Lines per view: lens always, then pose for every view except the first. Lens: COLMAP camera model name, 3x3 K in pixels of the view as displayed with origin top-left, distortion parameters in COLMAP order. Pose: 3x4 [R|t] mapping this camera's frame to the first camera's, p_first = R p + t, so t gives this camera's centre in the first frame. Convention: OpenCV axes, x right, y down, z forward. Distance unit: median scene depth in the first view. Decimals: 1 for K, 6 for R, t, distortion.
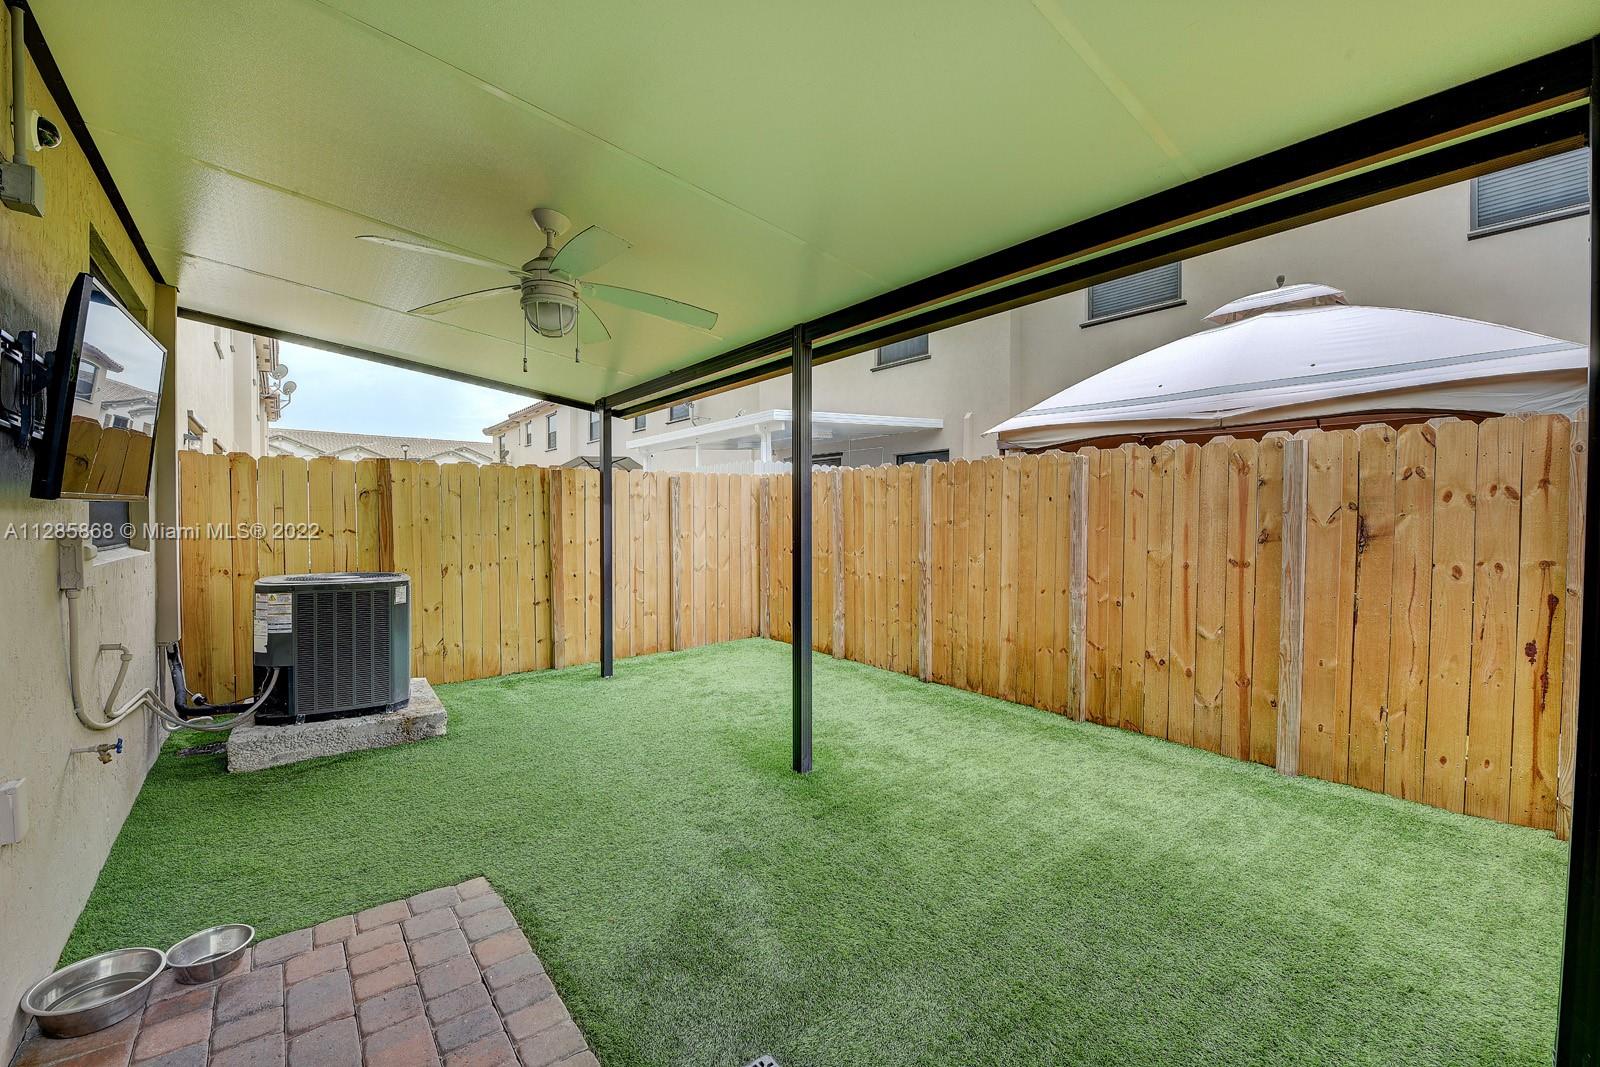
lens RADIAL K [[649.5, 0, 804.4], [0, 649.5, 527.9], [0, 0, 1]] dist [-0.000494, -0.000016]
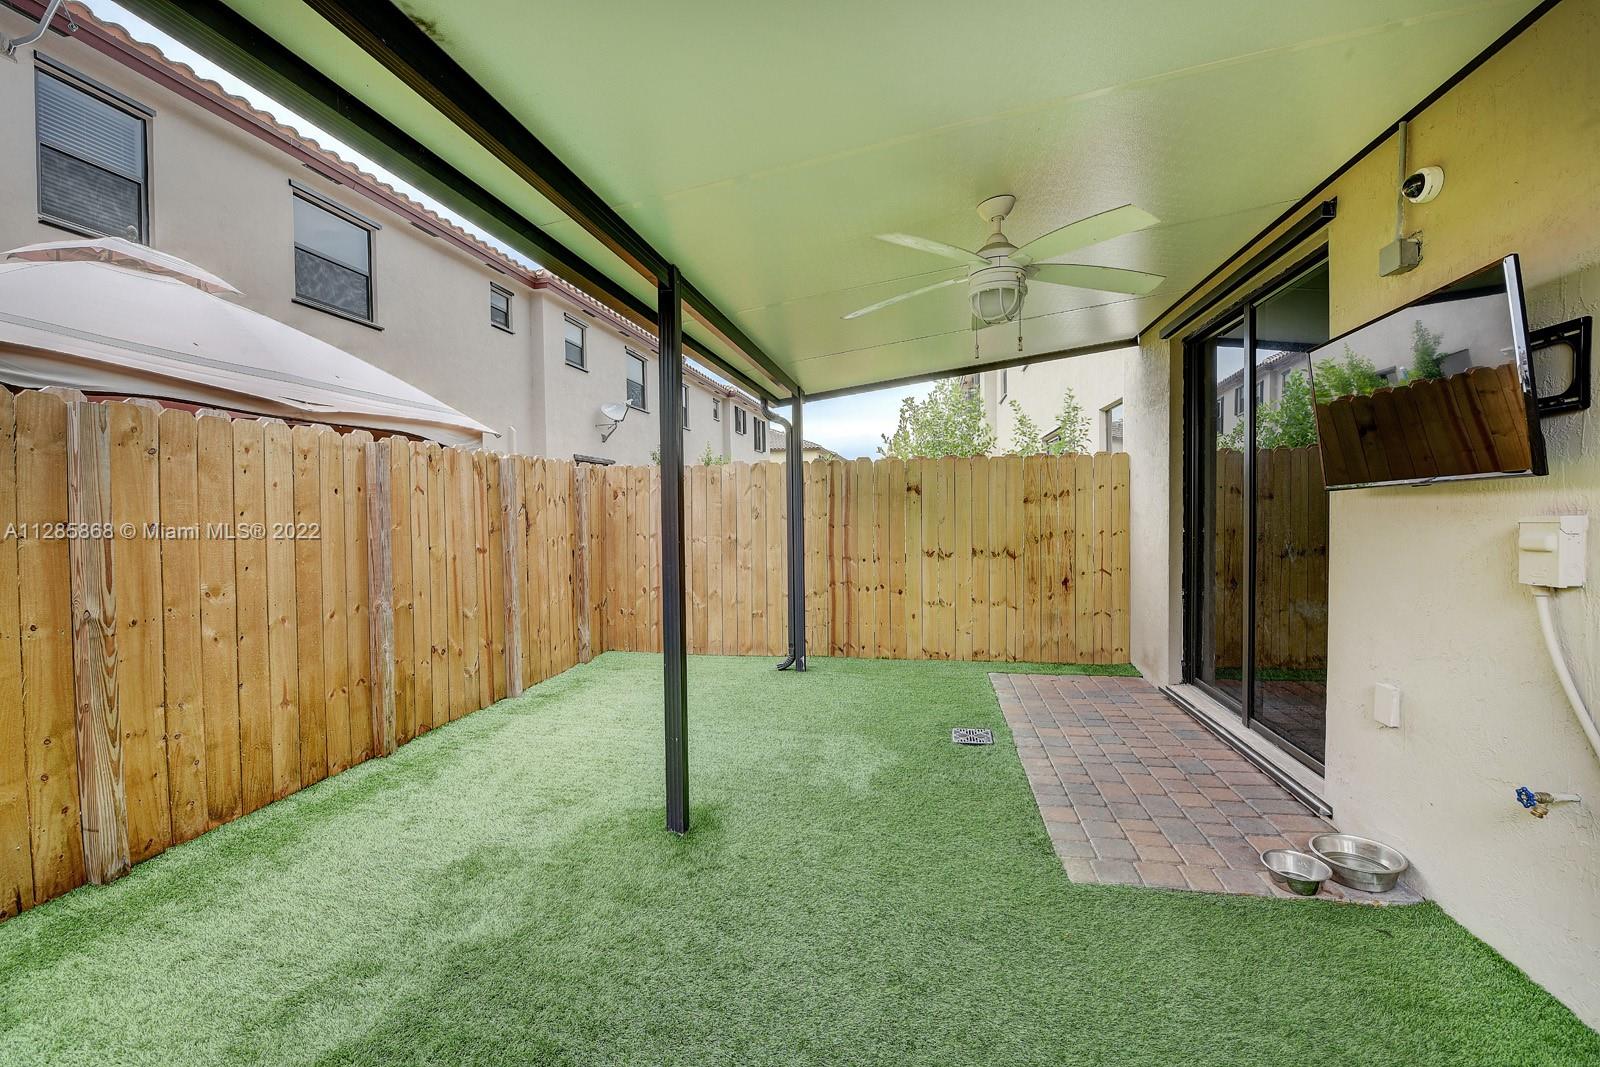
lens RADIAL K [[649.5, 0, 804.4], [0, 649.5, 527.9], [0, 0, 1]] dist [-0.000494, -0.000016]
pose [[-0.637736, -0.008843, 0.770204, -0.645055], [0.032706, 0.998721, 0.038548, -0.015046], [-0.769561, 0.049774, -0.636631, 1.237978]]
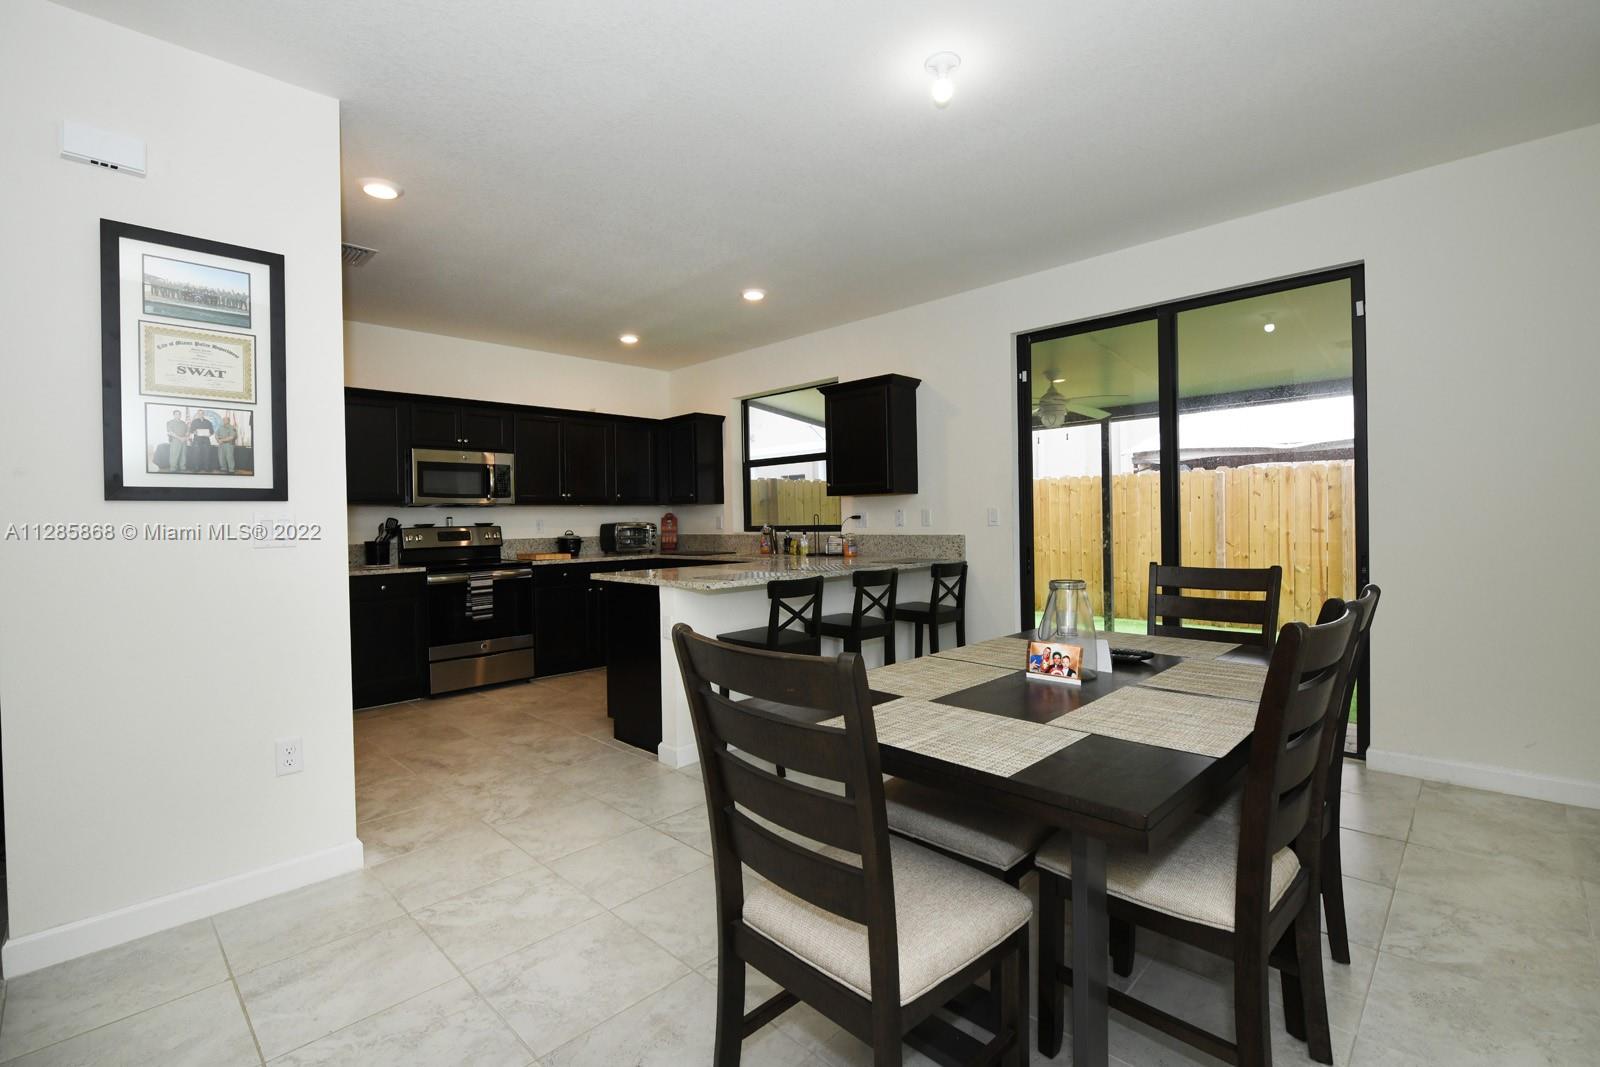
lens RADIAL K [[730.9, 0, 798.5], [0, 730.9, 524.2], [0, 0, 1]] dist [0.000742, 0.000075]
pose [[0.995193, -0.009480, 0.097472, -0.970009], [0.011915, 0.999631, -0.024431, 0.067045], [-0.097205, 0.025475, 0.994938, -0.899634]]
